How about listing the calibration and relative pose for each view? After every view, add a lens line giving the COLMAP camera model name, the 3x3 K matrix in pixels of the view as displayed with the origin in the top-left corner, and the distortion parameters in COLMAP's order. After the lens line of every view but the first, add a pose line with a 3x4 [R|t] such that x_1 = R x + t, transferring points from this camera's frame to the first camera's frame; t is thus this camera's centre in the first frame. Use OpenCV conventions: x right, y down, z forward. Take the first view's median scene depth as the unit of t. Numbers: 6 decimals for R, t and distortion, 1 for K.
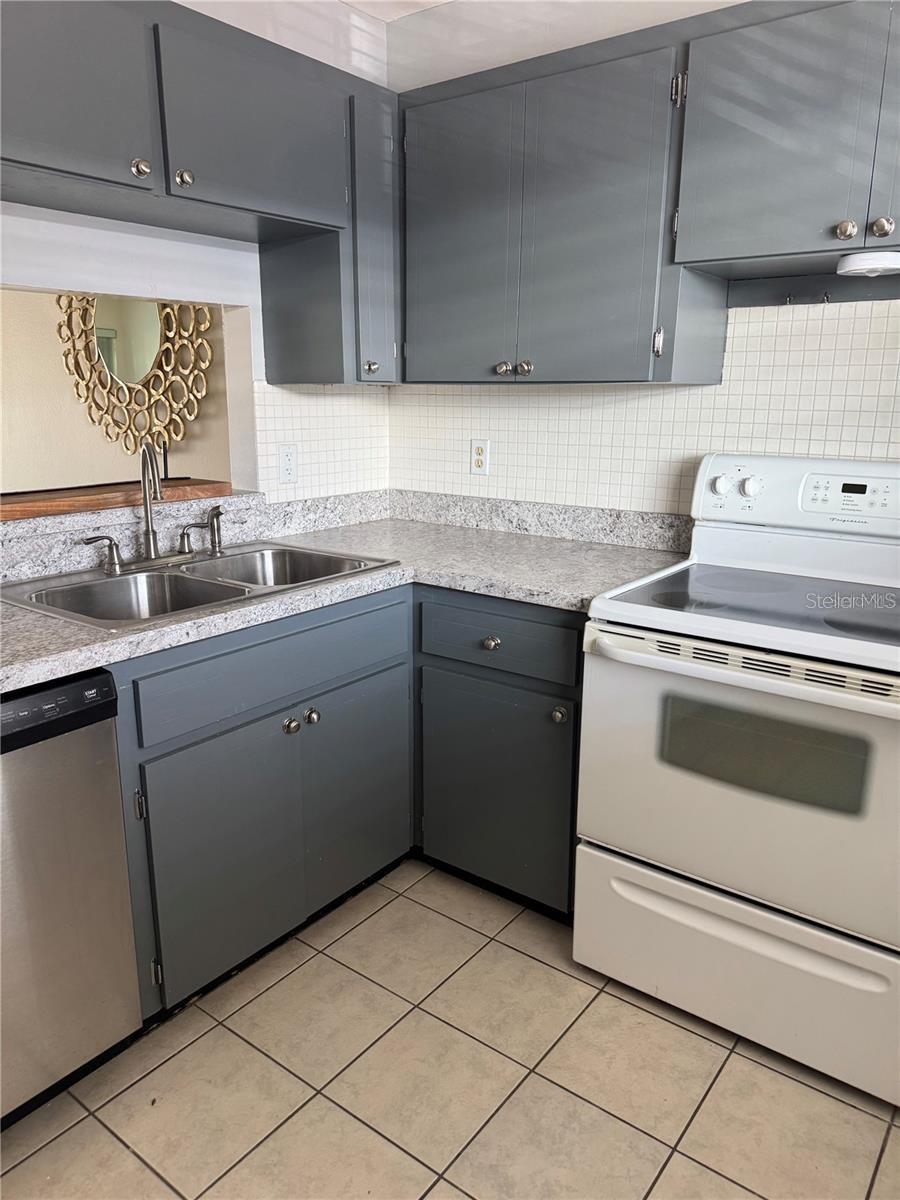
lens RADIAL K [[847.7, 0, 448.3], [0, 847.7, 607.3], [0, 0, 1]] dist [0.065512, -0.071539]
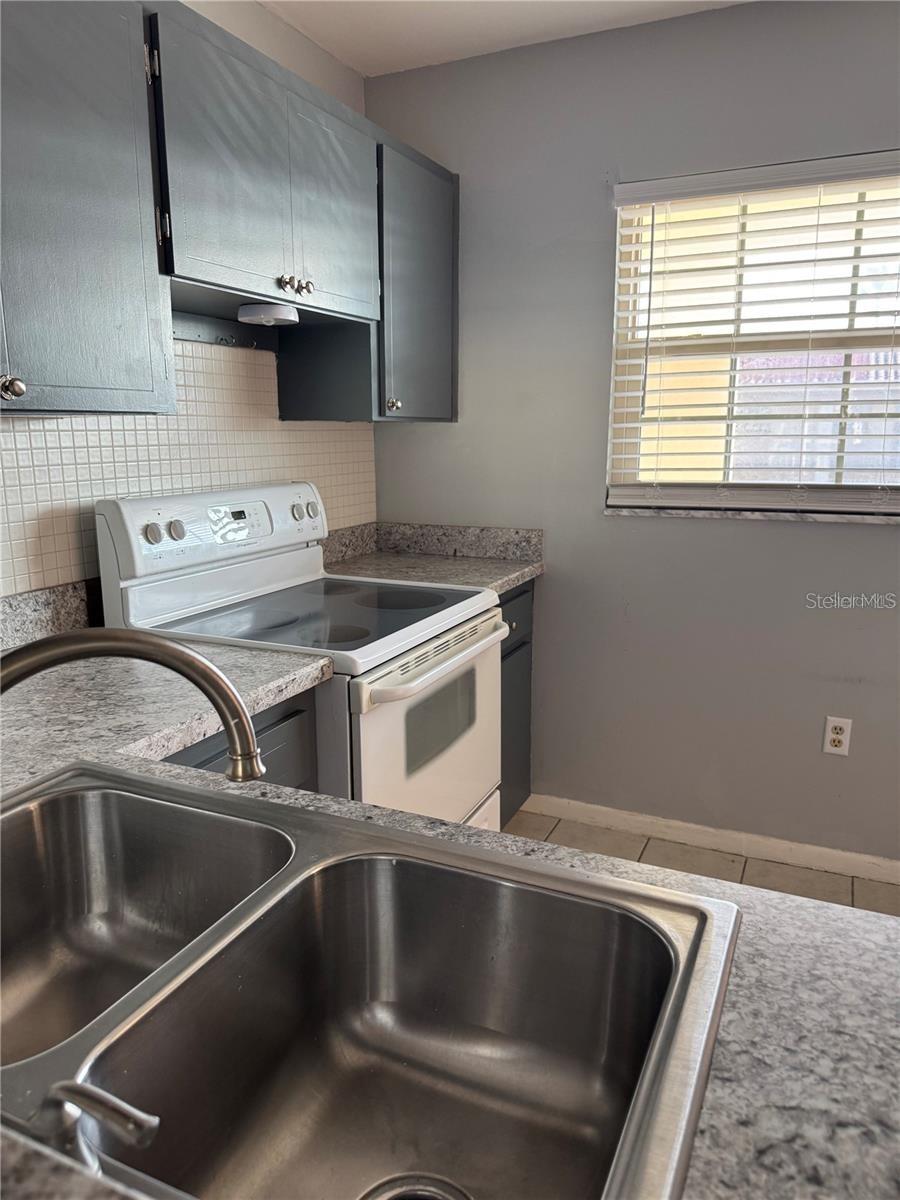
lens RADIAL K [[831.0, 0, 450.0], [0, 831.0, 600.0], [0, 0, 1]] dist [0.200292, -0.391861]
pose [[-0.216279, -0.200633, 0.955494, -0.636861], [0.242310, 0.937008, 0.251599, -0.244083], [-0.945785, 0.285942, -0.154040, 0.951183]]
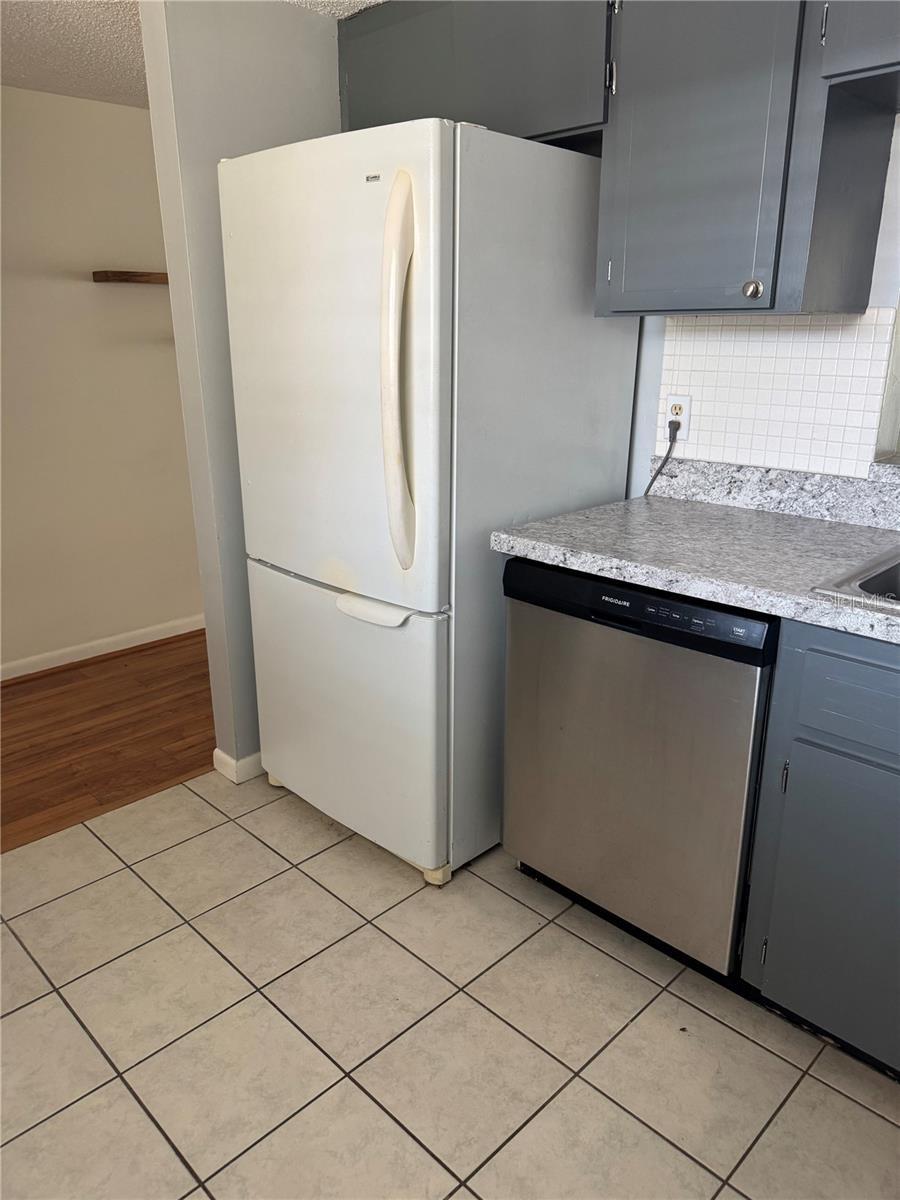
lens RADIAL K [[876.6, 0, 450.0], [0, 876.6, 600.0], [0, 0, 1]] dist [0.070299, -0.104121]
pose [[-0.155958, 0.299000, -0.941422, 0.454775], [-0.225520, 0.917133, 0.328646, -0.149815], [0.961675, 0.263564, -0.075604, 0.569263]]
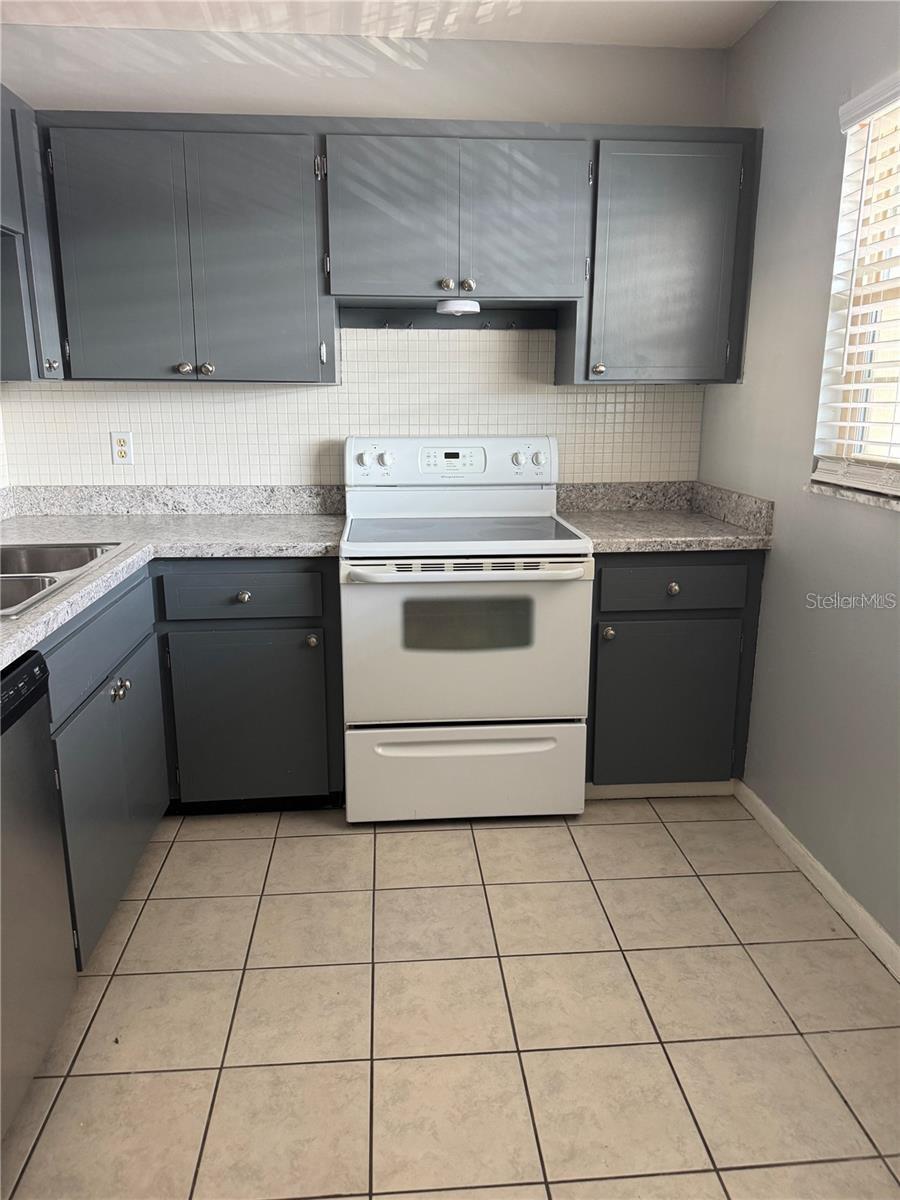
lens RADIAL K [[831.0, 0, 450.0], [0, 831.0, 600.0], [0, 0, 1]] dist [0.200292, -0.391861]
pose [[0.744397, -0.163003, 0.647536, -0.536984], [0.166740, 0.984402, 0.056120, 0.030435], [-0.646583, 0.066194, 0.759966, -0.109117]]
